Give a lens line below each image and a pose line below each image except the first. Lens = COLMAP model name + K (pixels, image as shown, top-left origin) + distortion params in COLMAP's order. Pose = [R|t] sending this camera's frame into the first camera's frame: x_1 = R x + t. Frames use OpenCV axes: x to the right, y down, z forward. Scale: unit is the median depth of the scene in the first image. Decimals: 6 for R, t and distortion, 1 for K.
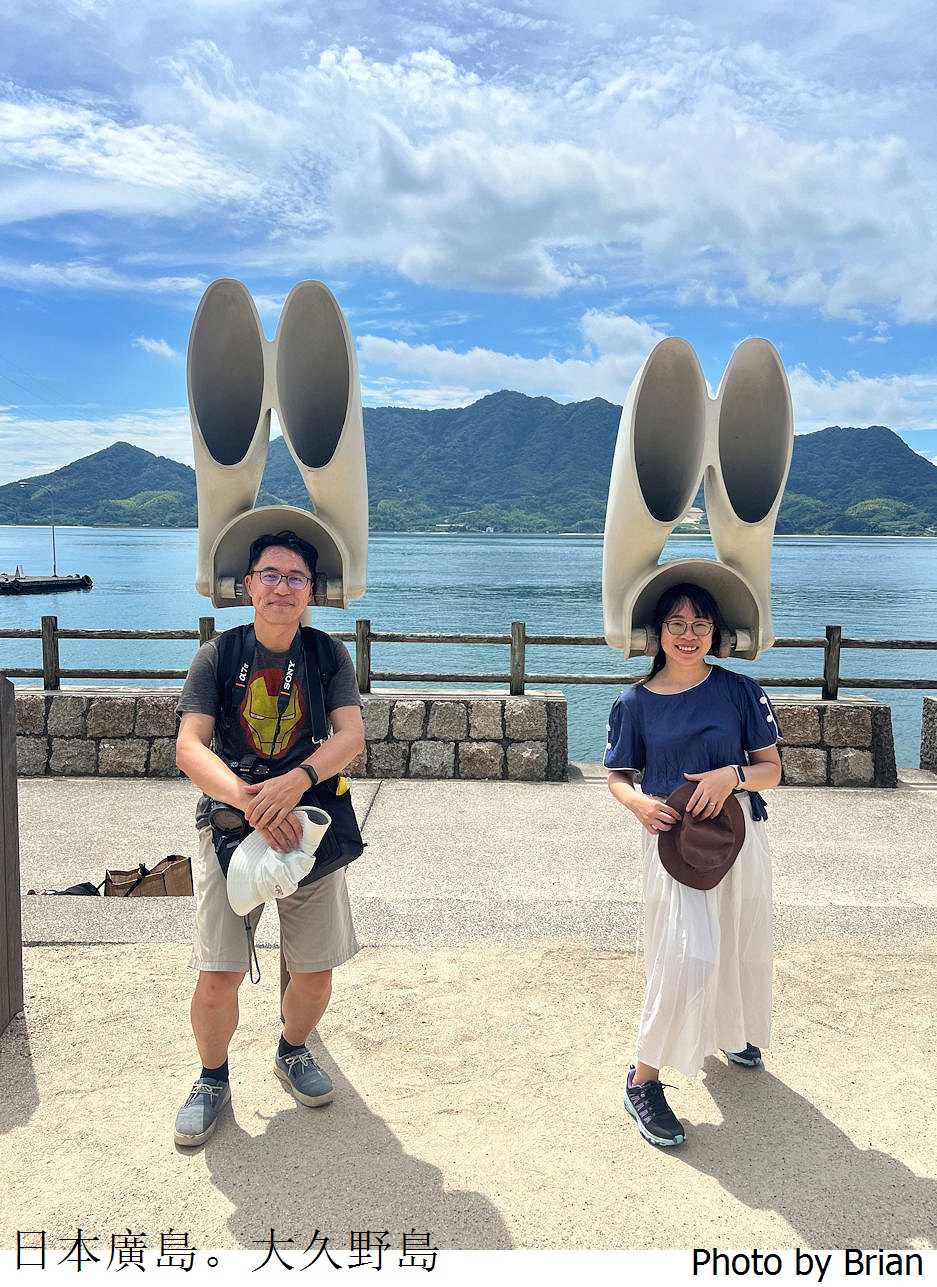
lens RADIAL K [[894.9, 0, 468.5], [0, 894.9, 643.5], [0, 0, 1]] dist [0.118958, -0.334413]
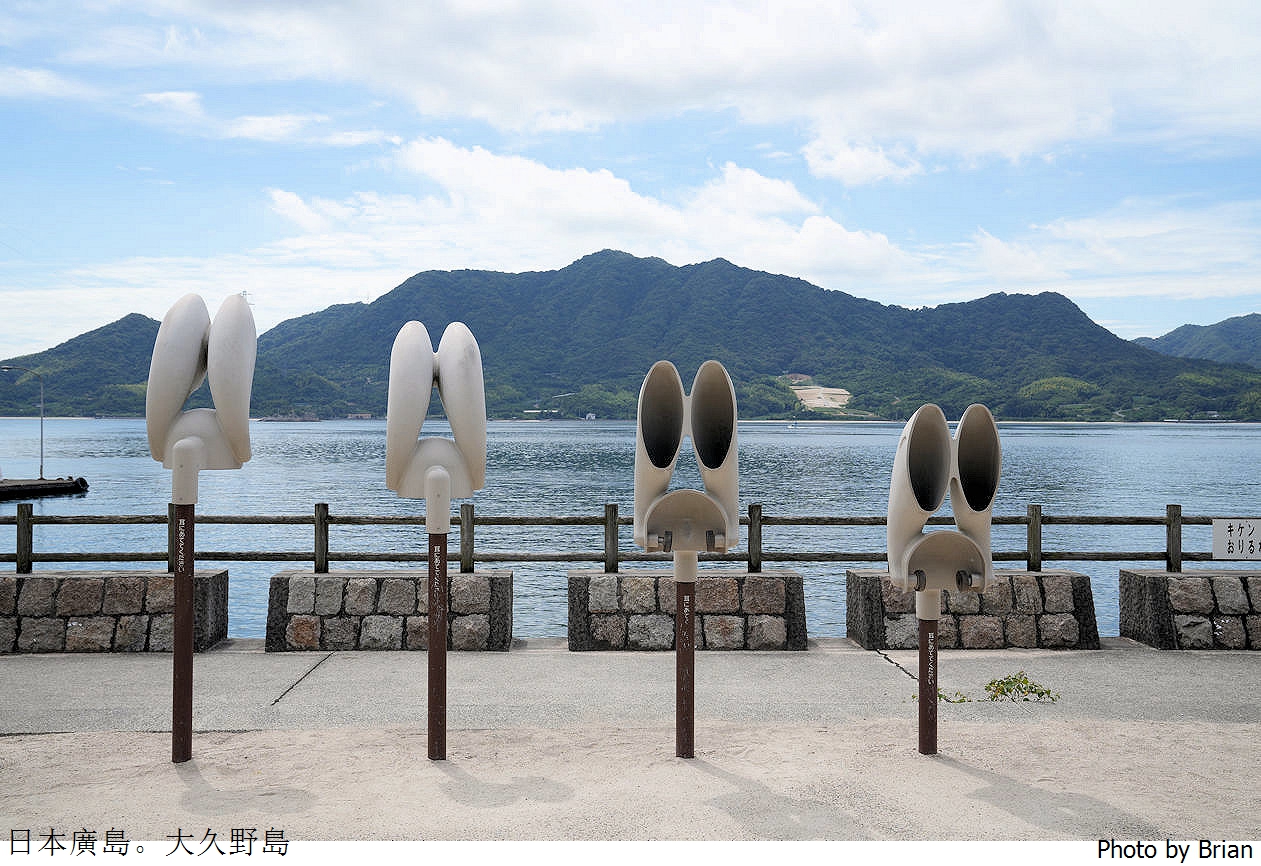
lens RADIAL K [[1140.0, 0, 630.5], [0, 1140.0, 433.0], [0, 0, 1]] dist [-0.058242, 0.147230]
pose [[0.998774, -0.008117, 0.048832, 0.189197], [0.013497, 0.993742, -0.110880, 0.046192], [-0.047627, 0.111403, 0.992633, -0.380559]]
